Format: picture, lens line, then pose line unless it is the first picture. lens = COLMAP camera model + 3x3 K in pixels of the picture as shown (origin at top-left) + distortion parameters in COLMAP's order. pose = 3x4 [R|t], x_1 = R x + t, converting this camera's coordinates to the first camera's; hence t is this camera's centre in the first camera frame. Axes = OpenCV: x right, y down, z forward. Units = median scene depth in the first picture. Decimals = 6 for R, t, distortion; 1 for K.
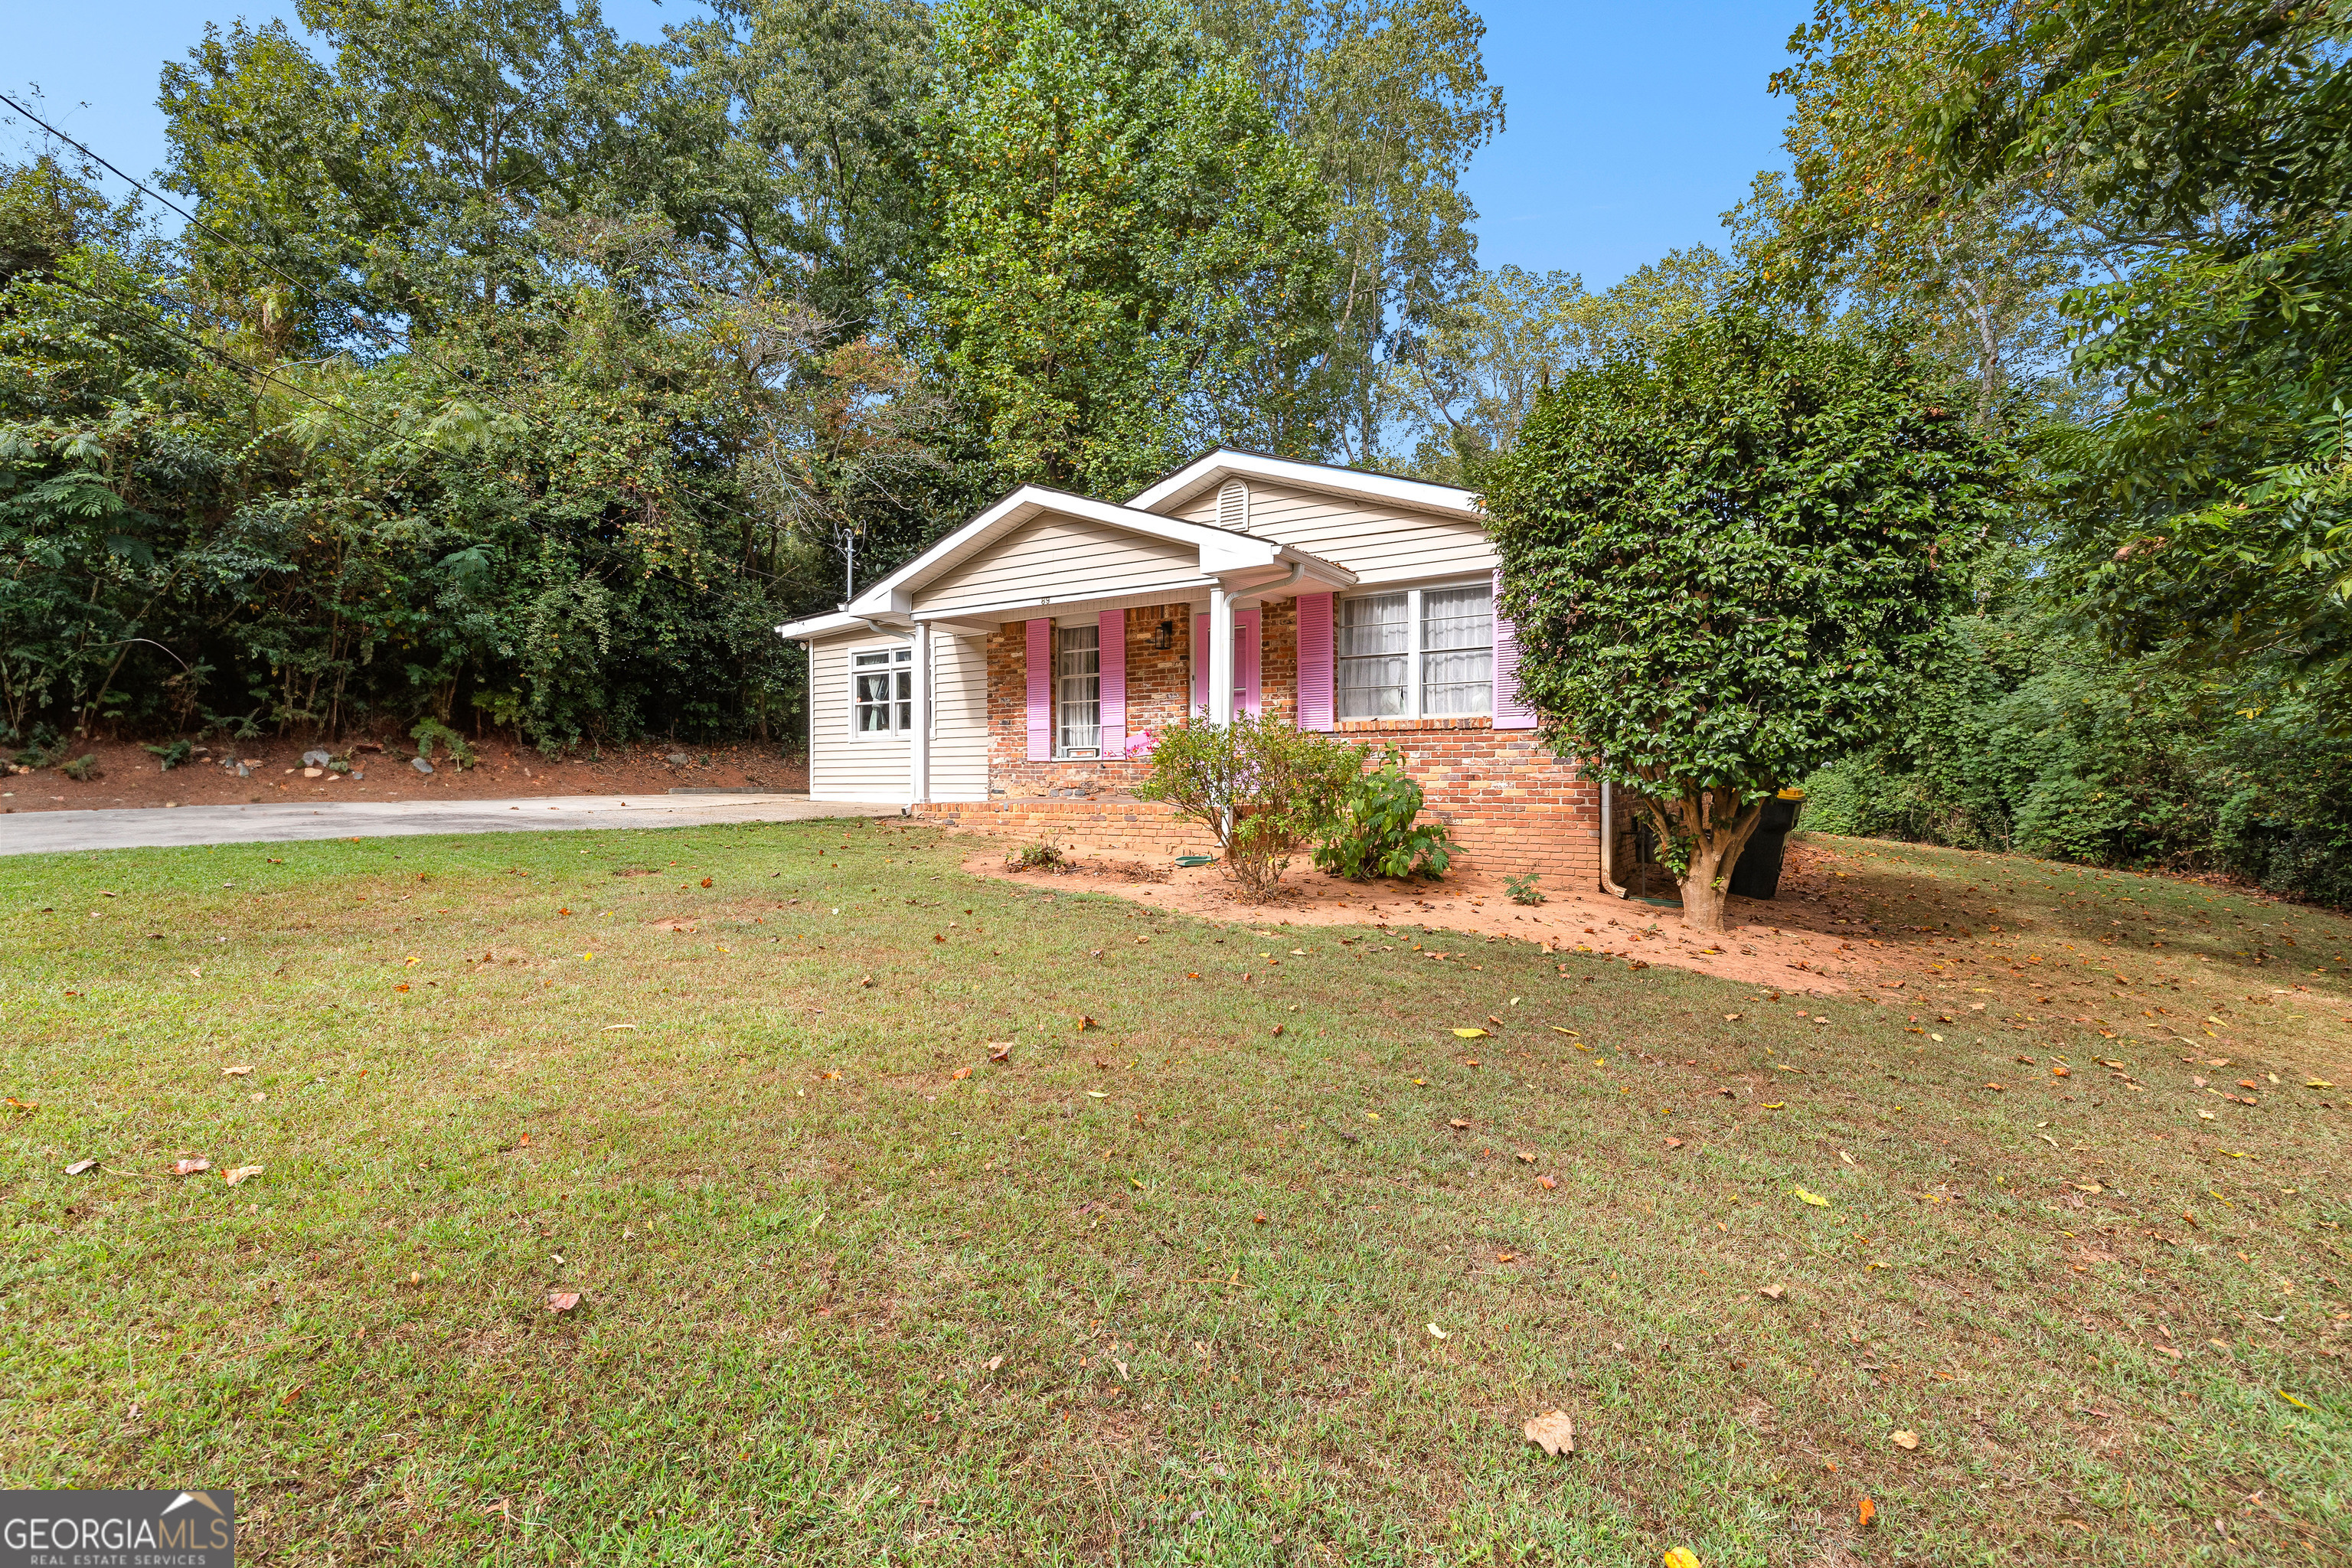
lens RADIAL K [[991.7, 0, 1180.9], [0, 991.7, 781.7], [0, 0, 1]] dist [-0.000663, 0.000806]
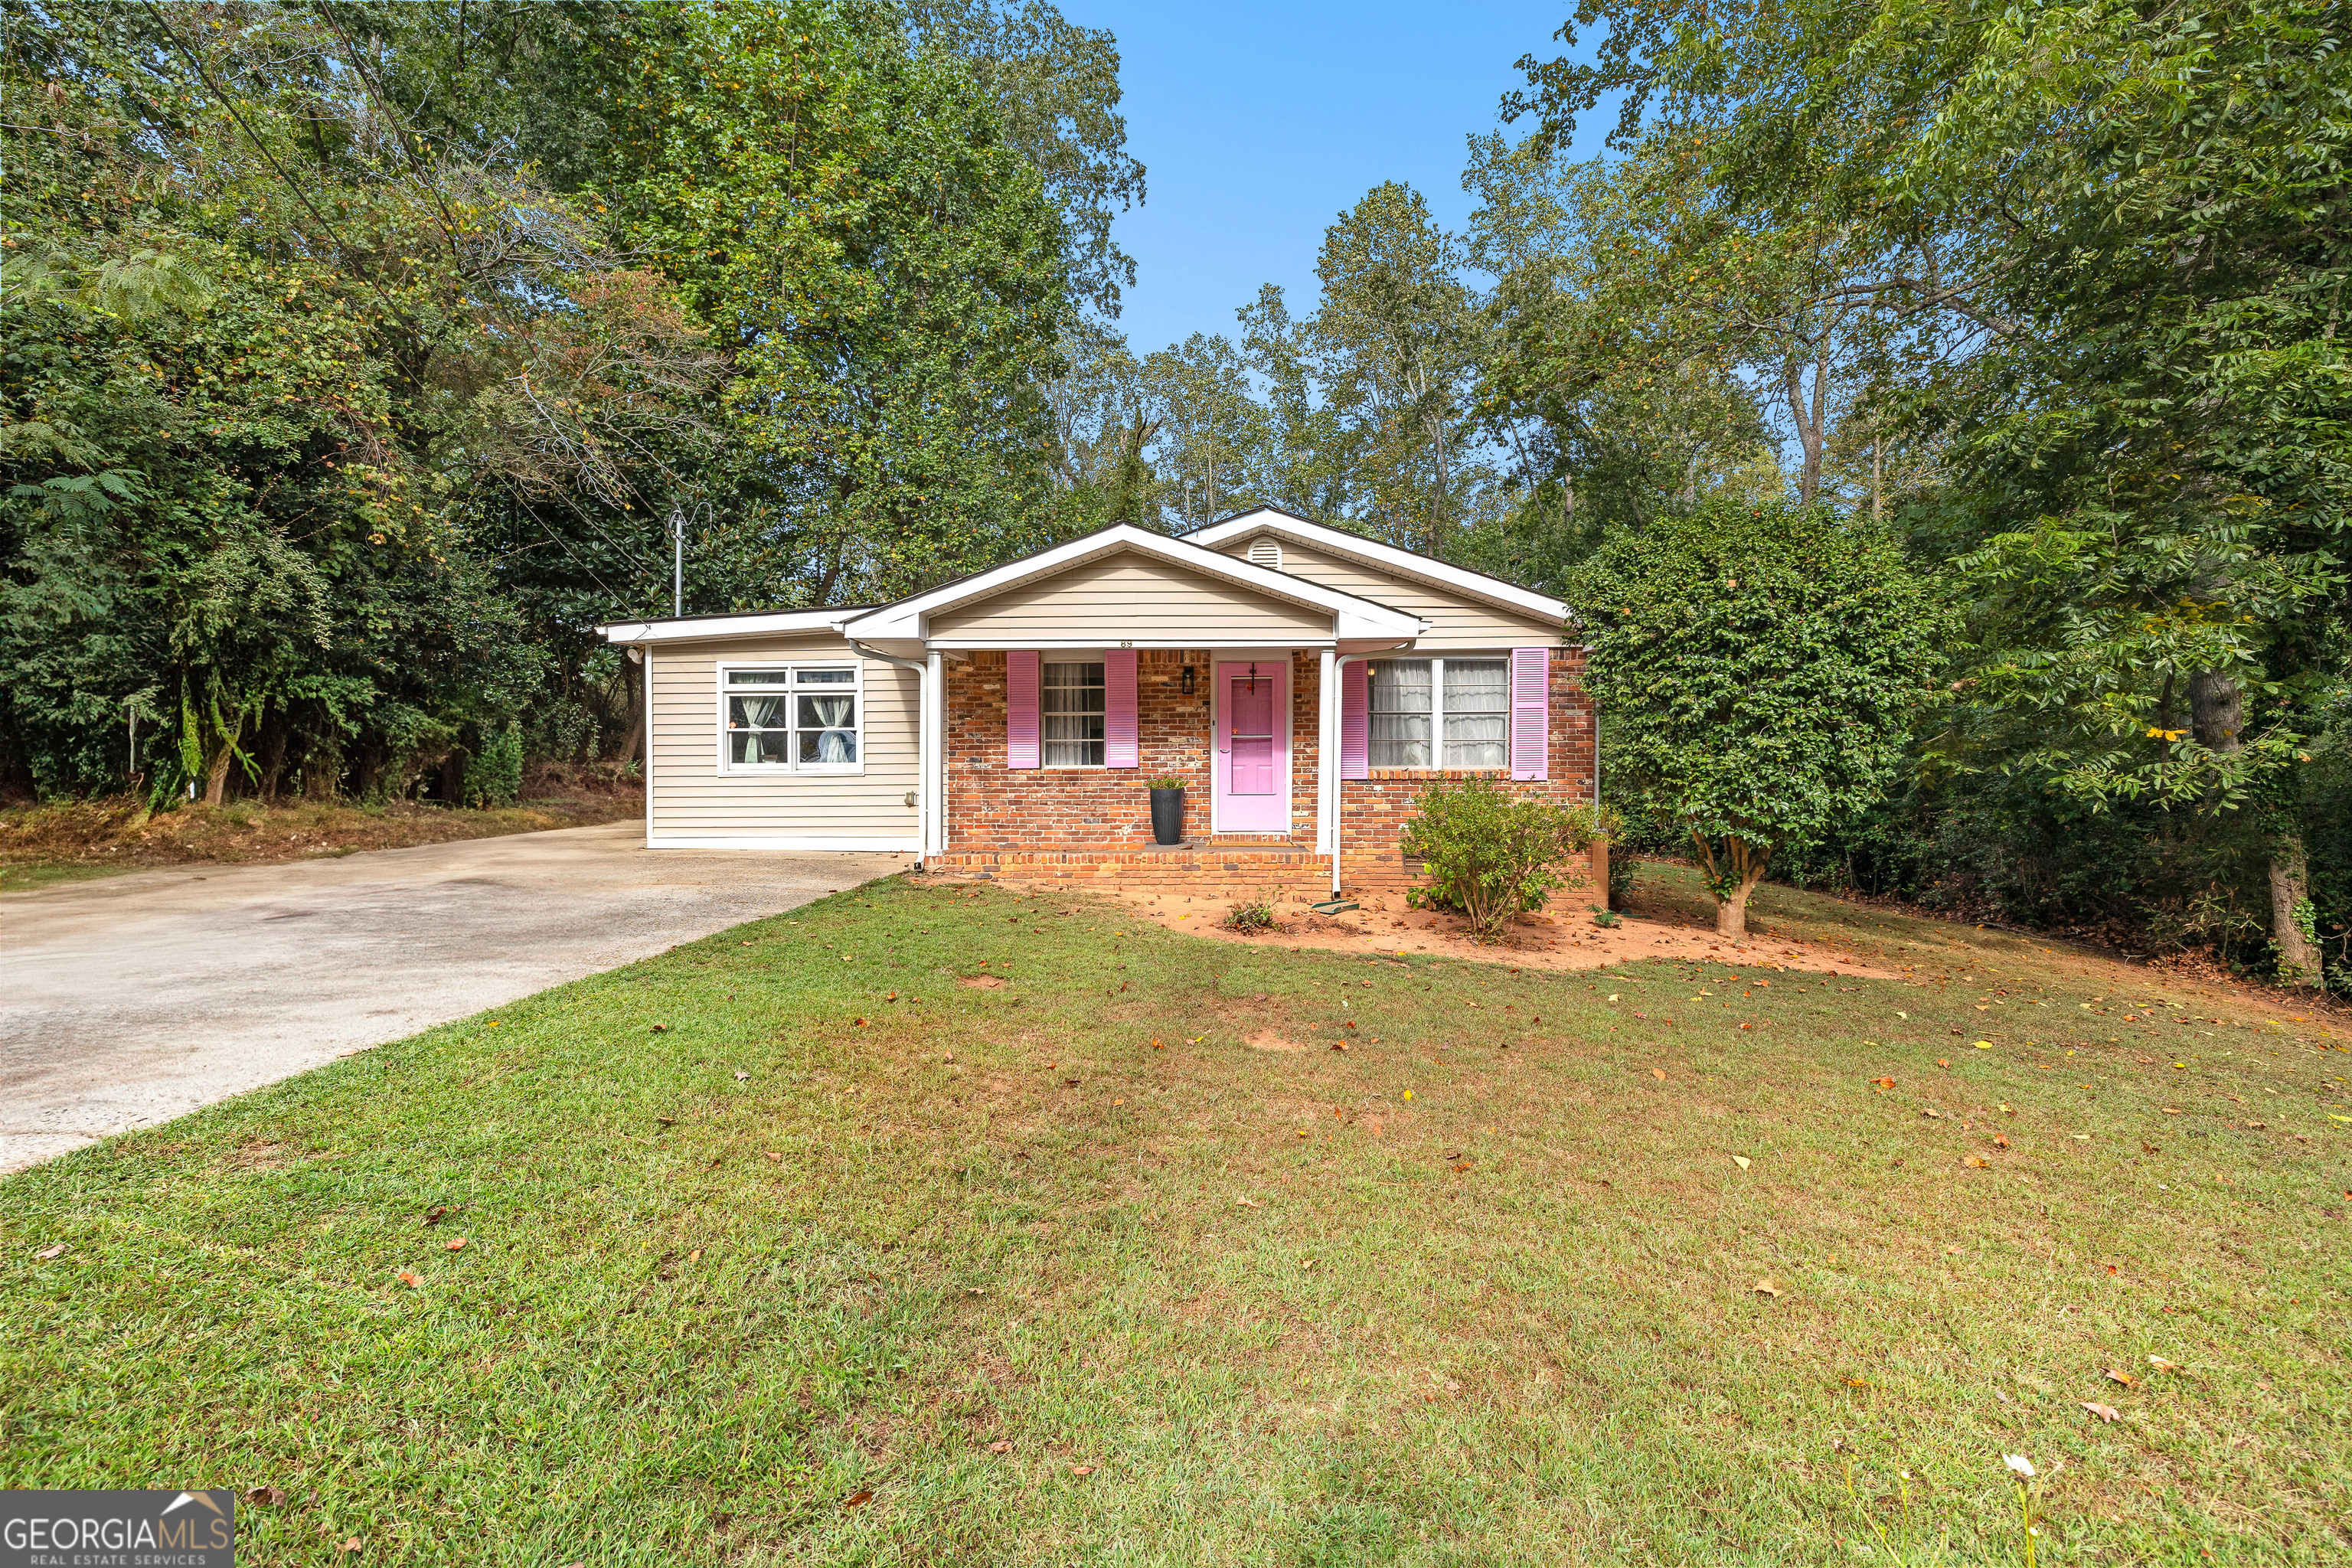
lens RADIAL K [[991.7, 0, 1170.3], [0, 991.7, 781.2], [0, 0, 1]] dist [-0.000663, 0.000806]
pose [[0.863911, -0.004097, 0.503627, -0.526001], [0.003395, 0.999992, 0.002311, -0.045463], [-0.503633, -0.000287, 0.863918, 0.130405]]
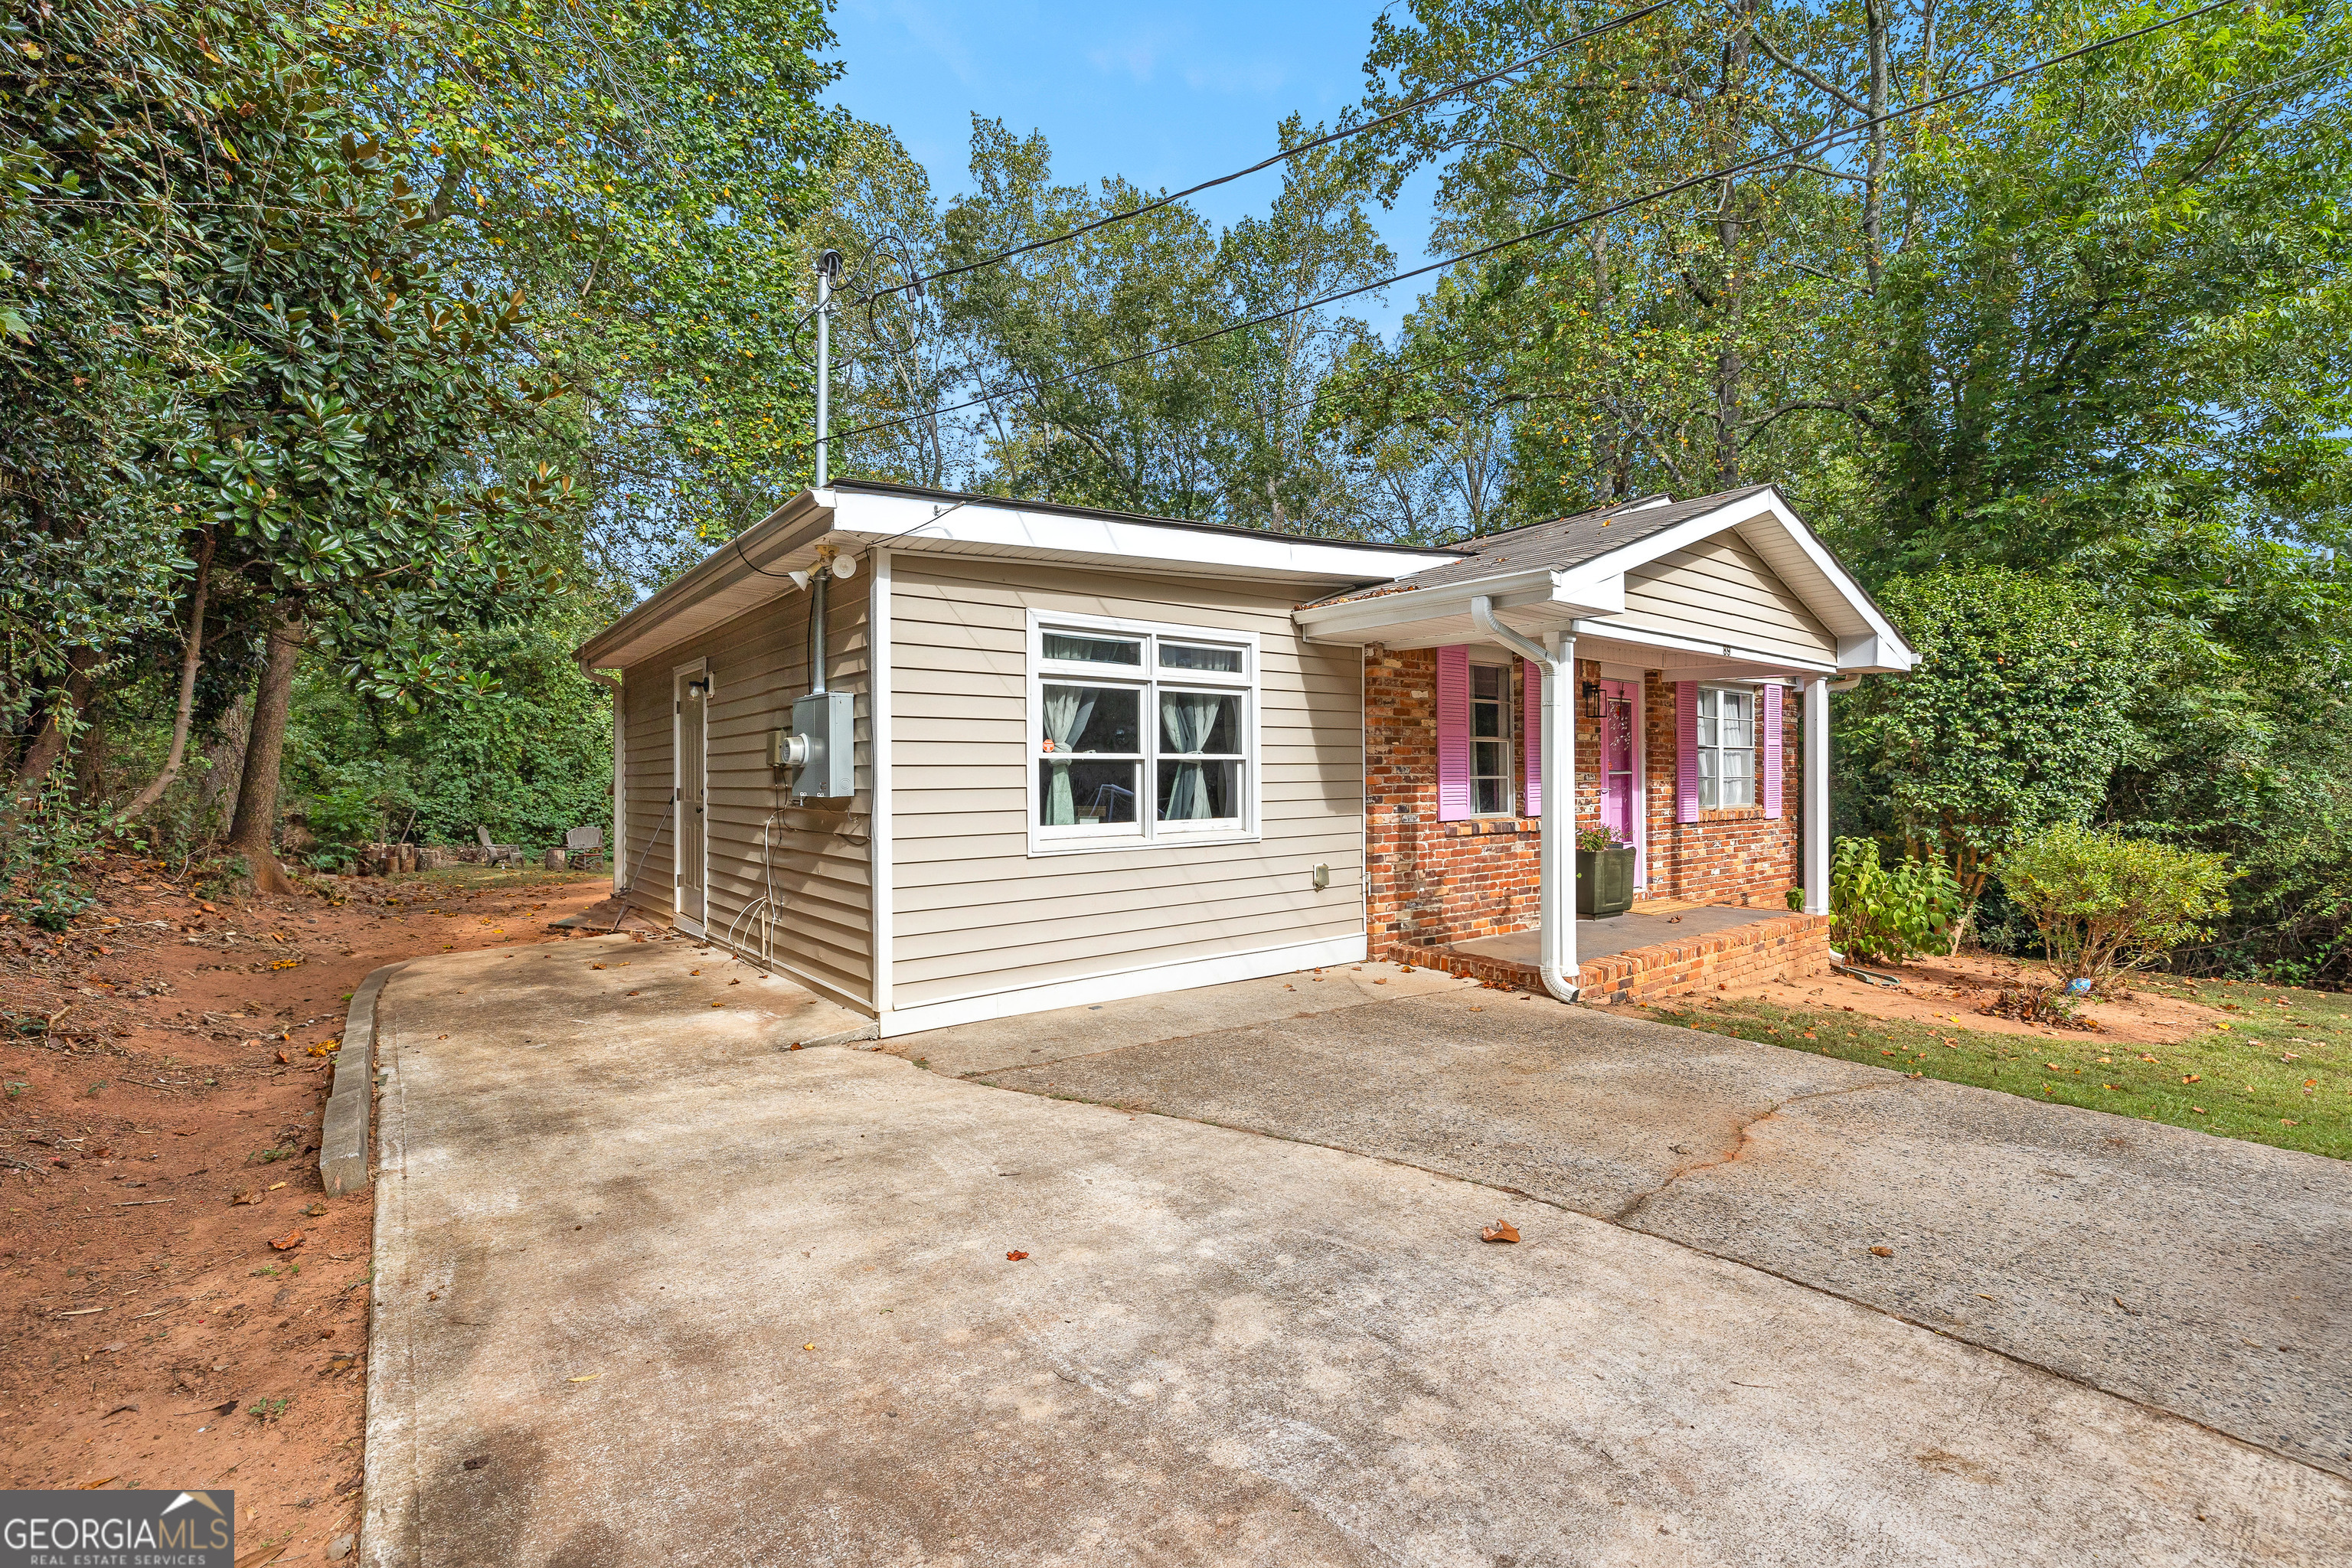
lens RADIAL K [[991.7, 0, 1168.0], [0, 991.7, 782.0], [0, 0, 1]] dist [-0.000663, 0.000806]
pose [[0.341797, -0.002152, 0.939772, -0.834110], [0.010104, 0.999948, -0.001385, -0.083051], [-0.939720, 0.009968, 0.341801, 1.016444]]
